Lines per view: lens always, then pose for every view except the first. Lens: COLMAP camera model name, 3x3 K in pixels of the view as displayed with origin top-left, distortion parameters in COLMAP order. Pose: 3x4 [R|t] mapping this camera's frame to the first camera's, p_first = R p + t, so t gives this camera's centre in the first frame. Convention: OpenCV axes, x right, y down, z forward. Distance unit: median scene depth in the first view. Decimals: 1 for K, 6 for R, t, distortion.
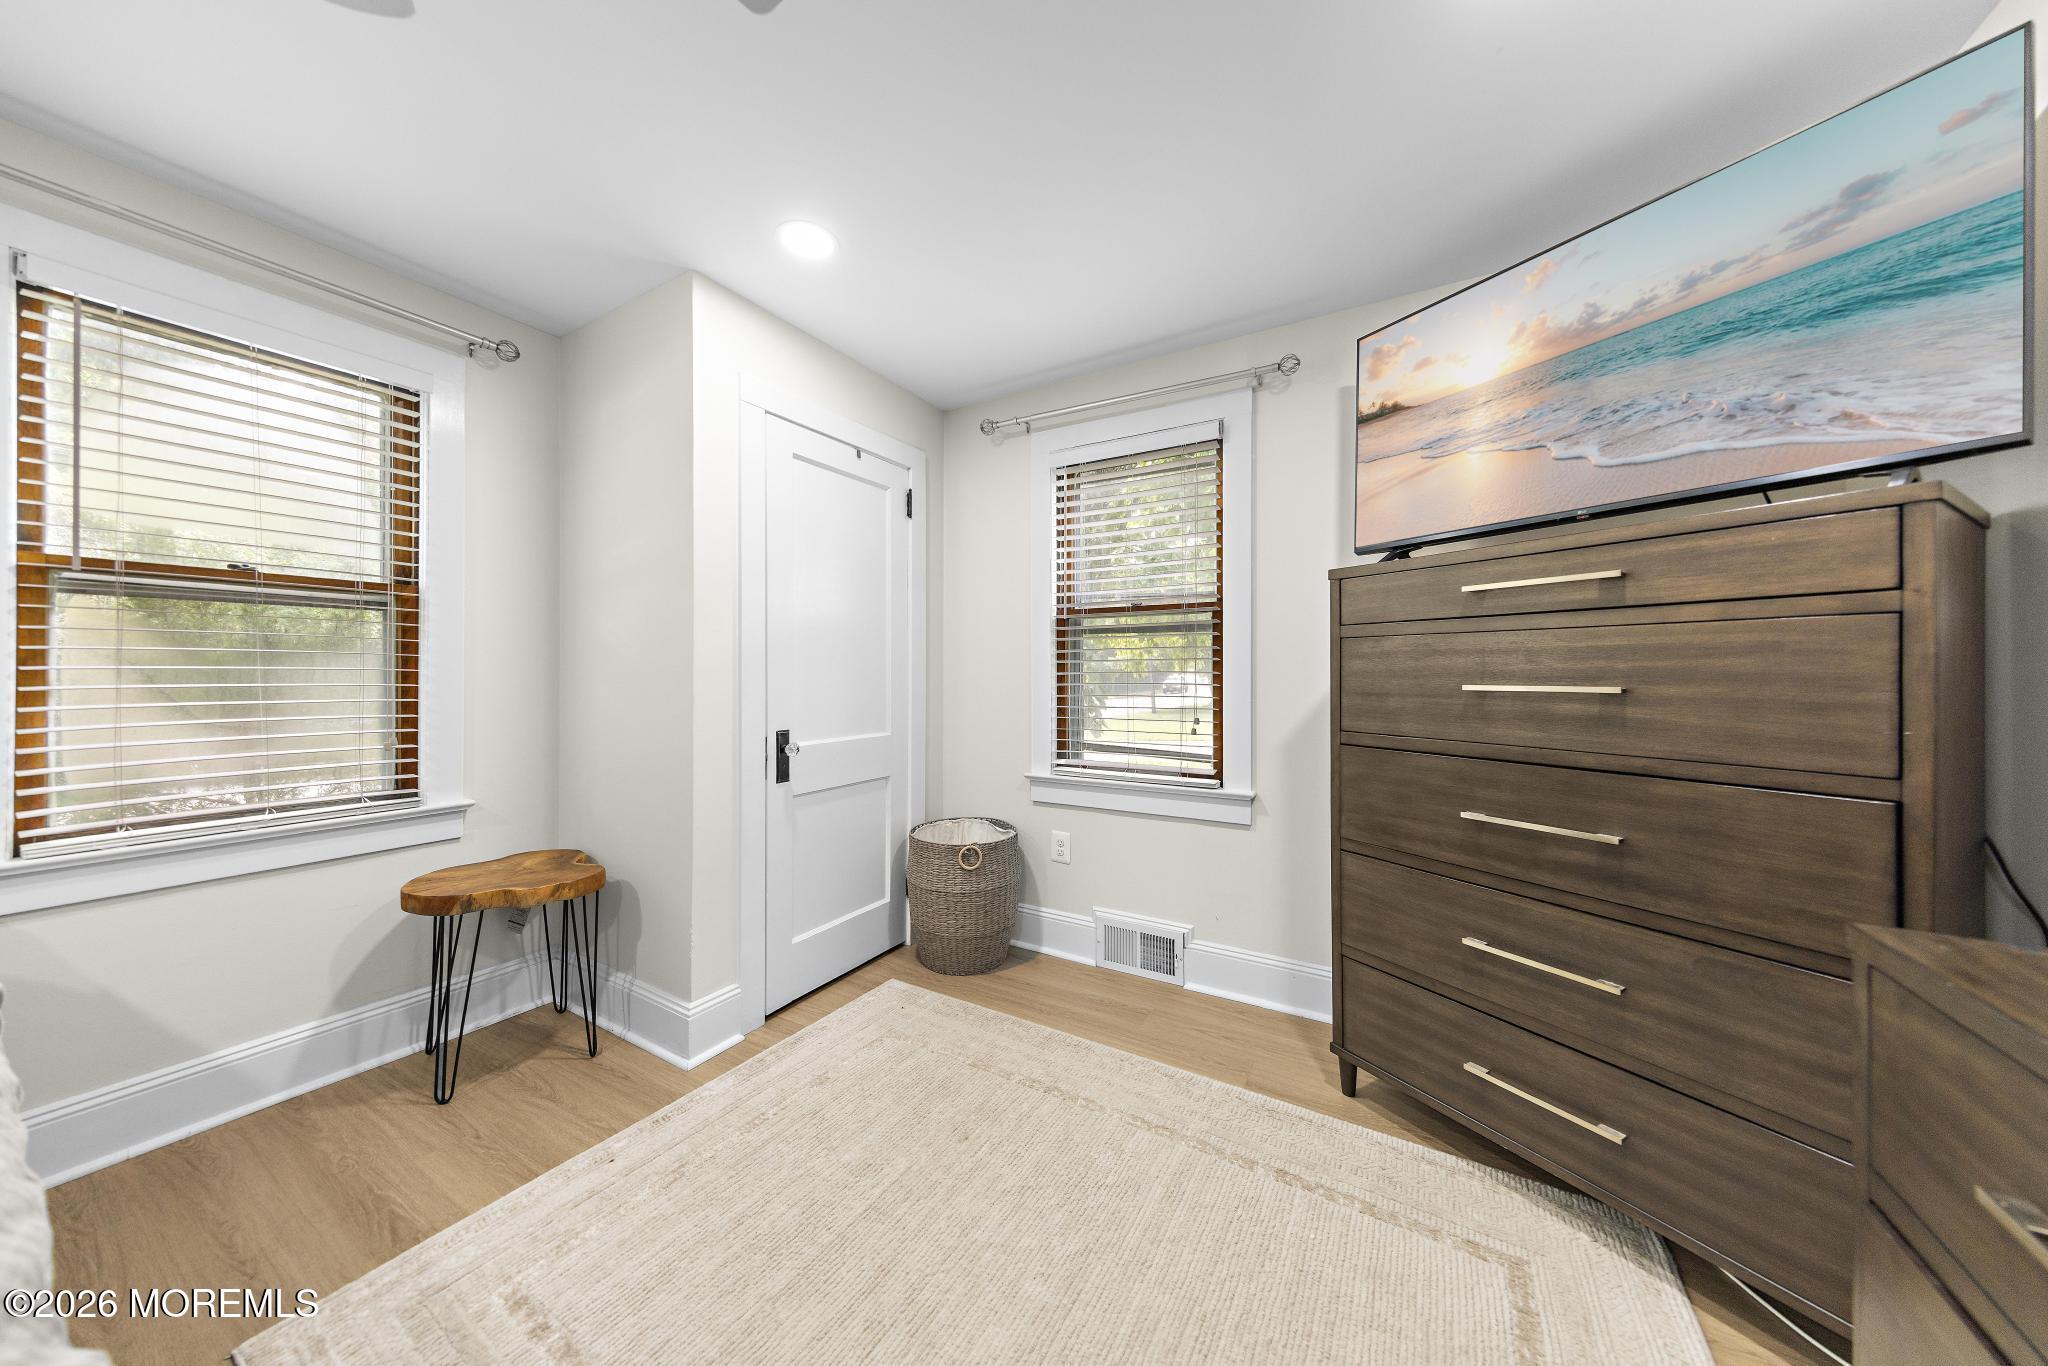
lens RADIAL K [[679.4, 0, 1034.3], [0, 679.4, 673.2], [0, 0, 1]] dist [0.008991, -0.000069]
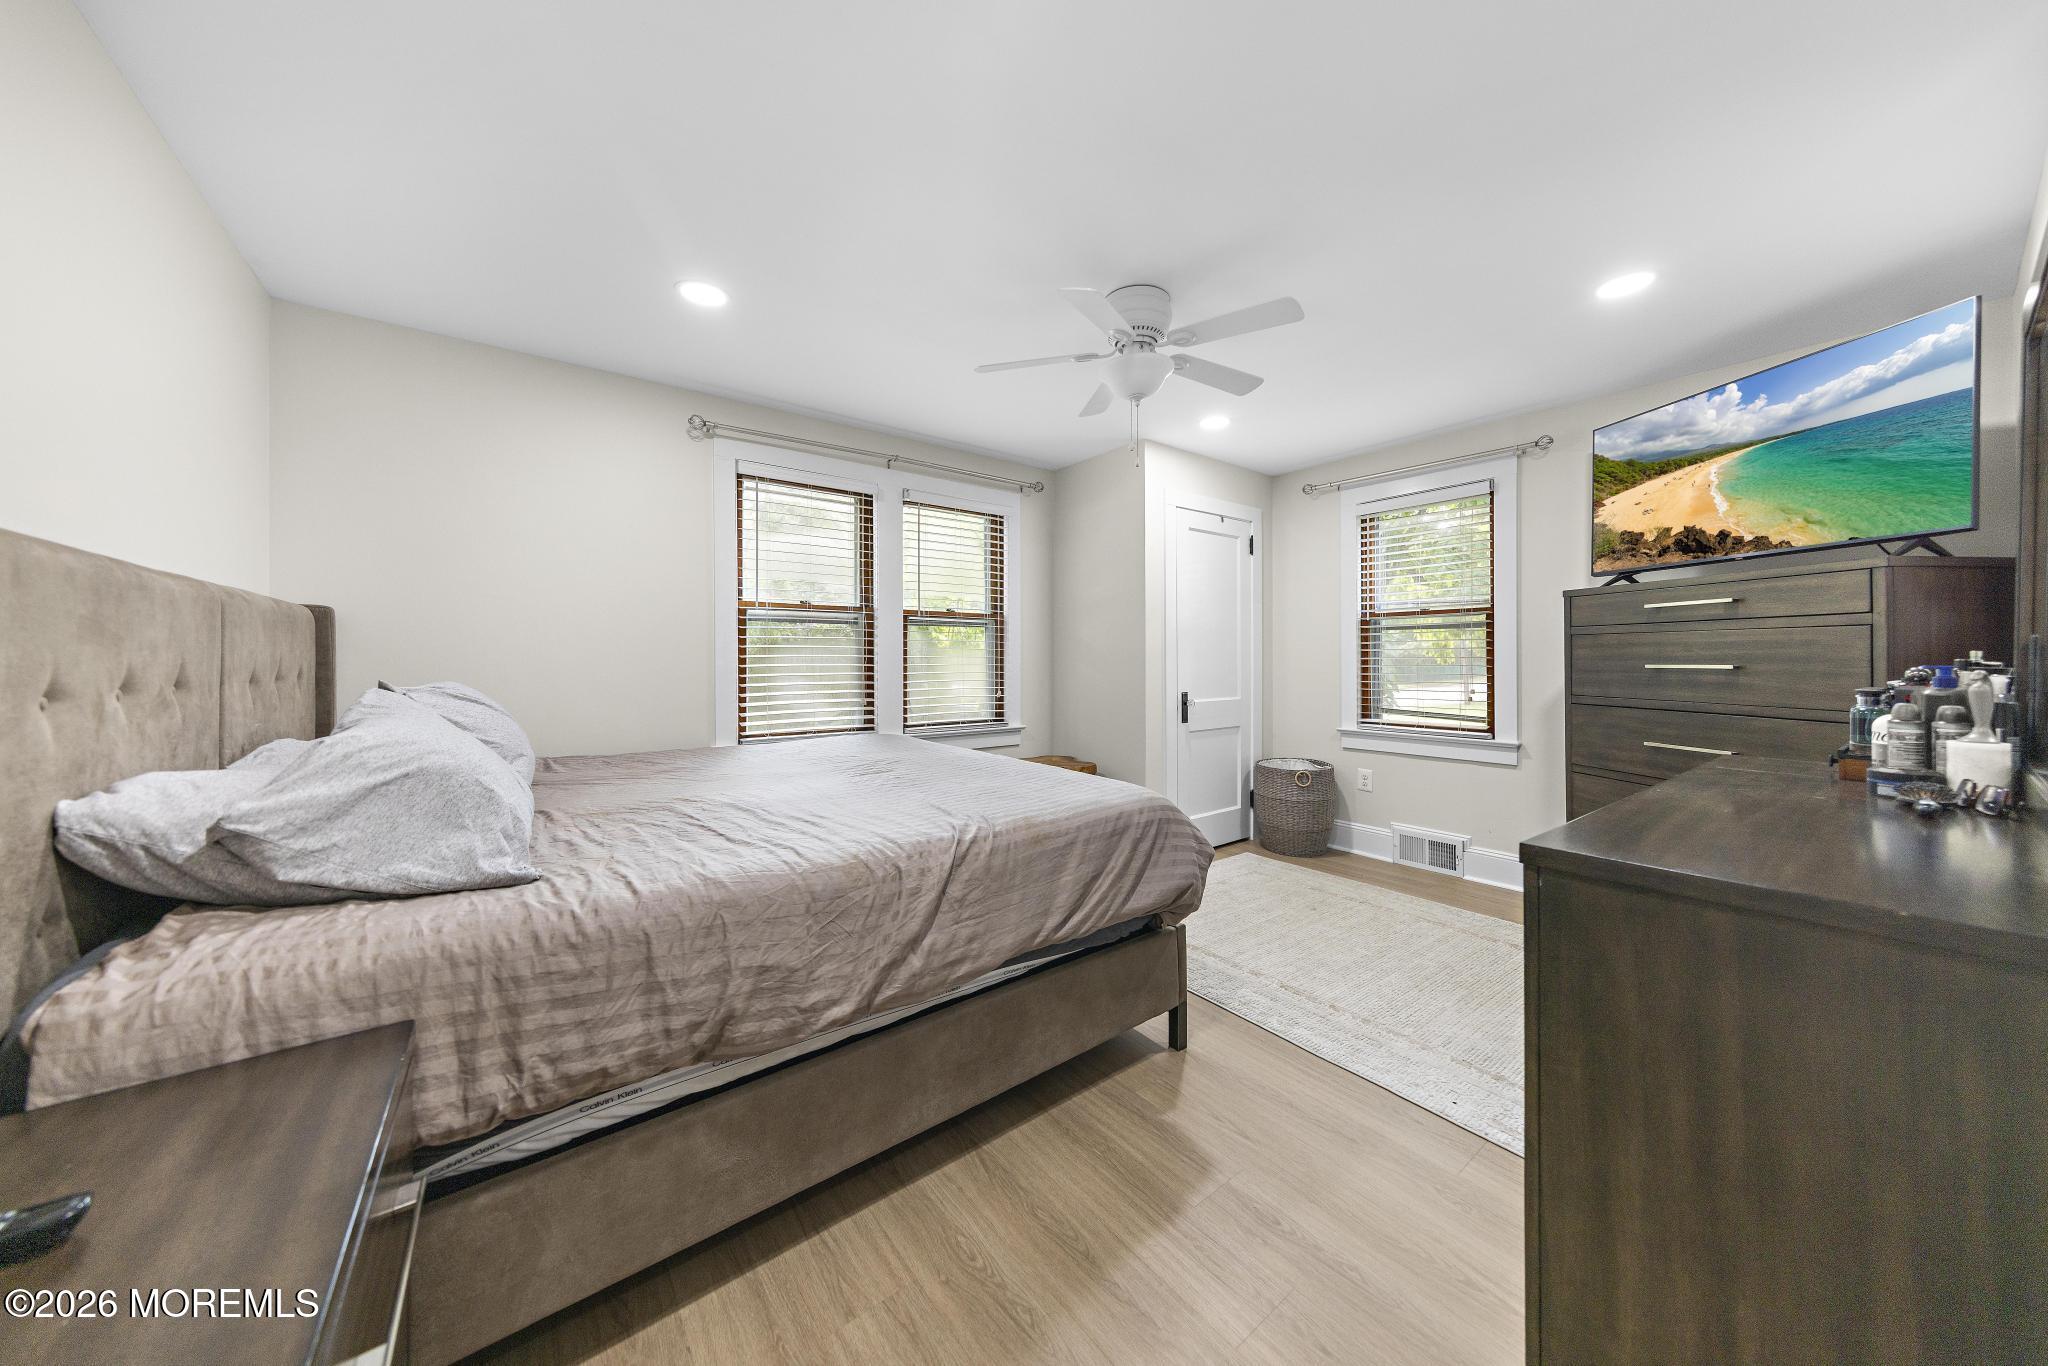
lens RADIAL K [[685.3, 0, 1032.9], [0, 685.3, 656.6], [0, 0, 1]] dist [0.011574, -0.000035]
pose [[0.924296, -0.002882, -0.381666, -0.062774], [0.001225, 0.999989, -0.004585, 0.002304], [0.381675, 0.003770, 0.924289, -0.697215]]
